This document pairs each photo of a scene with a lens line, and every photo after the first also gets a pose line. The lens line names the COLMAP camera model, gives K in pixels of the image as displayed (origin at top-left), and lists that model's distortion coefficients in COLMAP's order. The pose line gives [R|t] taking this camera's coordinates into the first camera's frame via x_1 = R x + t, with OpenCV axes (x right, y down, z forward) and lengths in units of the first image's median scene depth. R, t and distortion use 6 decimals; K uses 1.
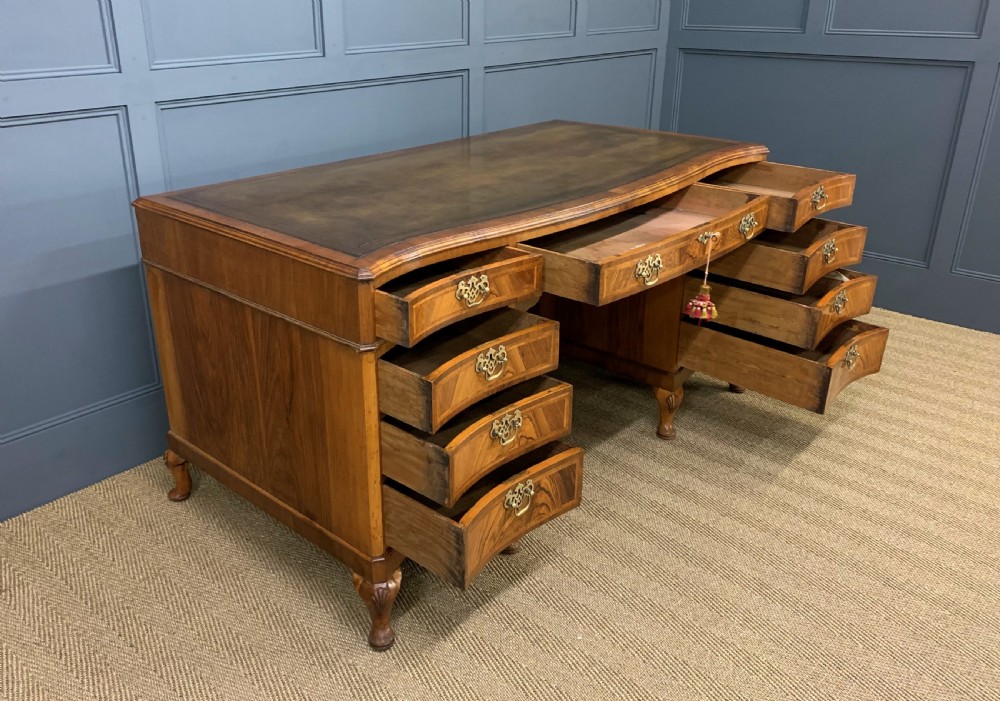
lens RADIAL K [[884.1, 0, 482.6], [0, 884.1, 334.9], [0, 0, 1]] dist [0.043625, 0.030370]
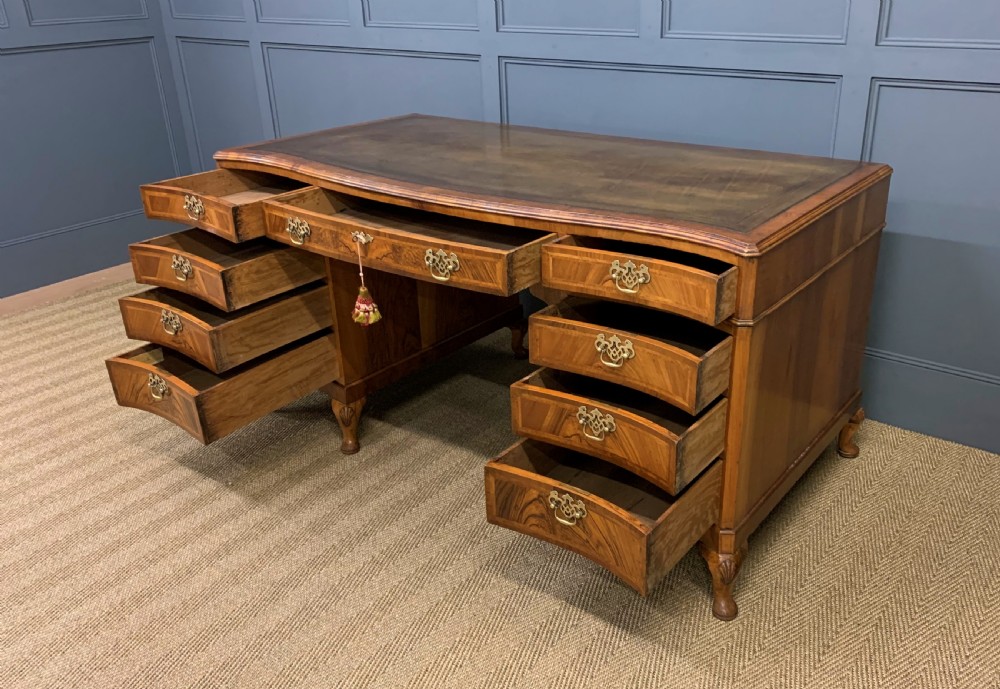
lens RADIAL K [[883.6, 0, 534.9], [0, 883.6, 359.1], [0, 0, 1]] dist [0.029240, -0.027253]
pose [[0.081598, 0.408019, -0.909320, 1.084059], [-0.362469, 0.862035, 0.354276, -0.377025], [0.928417, 0.300692, 0.218235, 0.940191]]
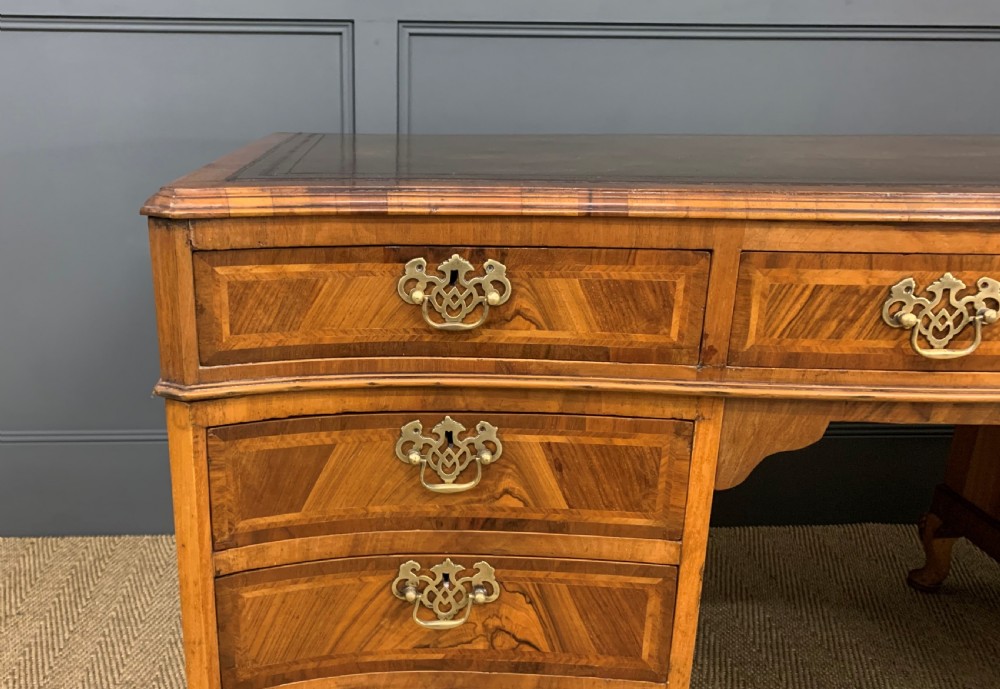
lens RADIAL K [[909.9, 0, 409.5], [0, 909.9, 373.0], [0, 0, 1]] dist [0.058494, 0.000000]
pose [[0.697821, 0.220320, -0.681546, 0.178377], [-0.277864, 0.960271, 0.025922, -0.026365], [0.660180, 0.171288, 0.731316, 0.569829]]
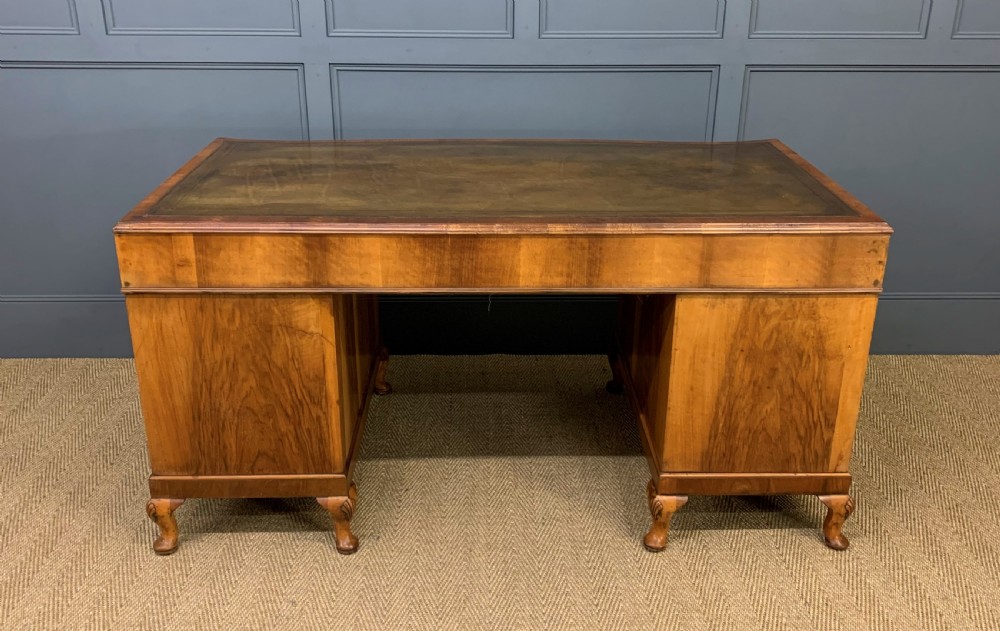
lens RADIAL K [[965.2, 0, 501.8], [0, 965.2, 288.5], [0, 0, 1]] dist [0.041207, 0.000000]
pose [[0.686340, 0.269836, -0.675371, 0.770254], [-0.284080, 0.954319, 0.092592, -0.167461], [0.669504, 0.128310, 0.731642, 0.265403]]
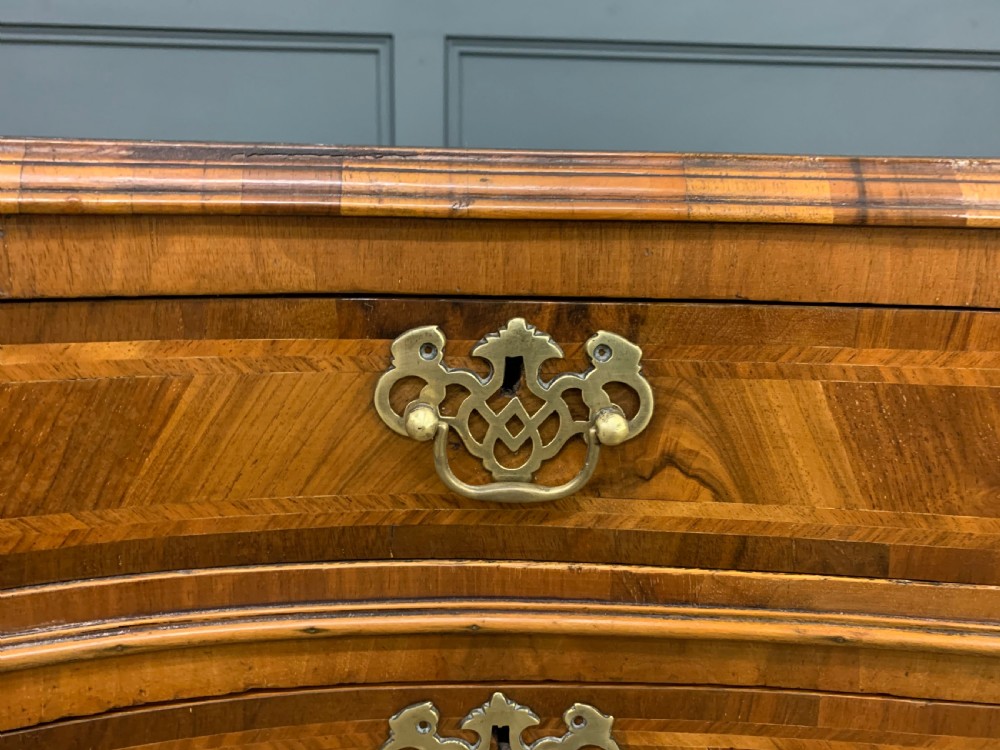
lens RADIAL K [[790.2, 0, 485.5], [0, 790.2, 353.9], [0, 0, 1]] dist [0.004501, -0.001917]
pose [[0.708385, 0.174381, -0.683946, 0.033808], [-0.282487, 0.958054, -0.048312, -0.051568], [0.646832, 0.227429, 0.727931, 0.727257]]
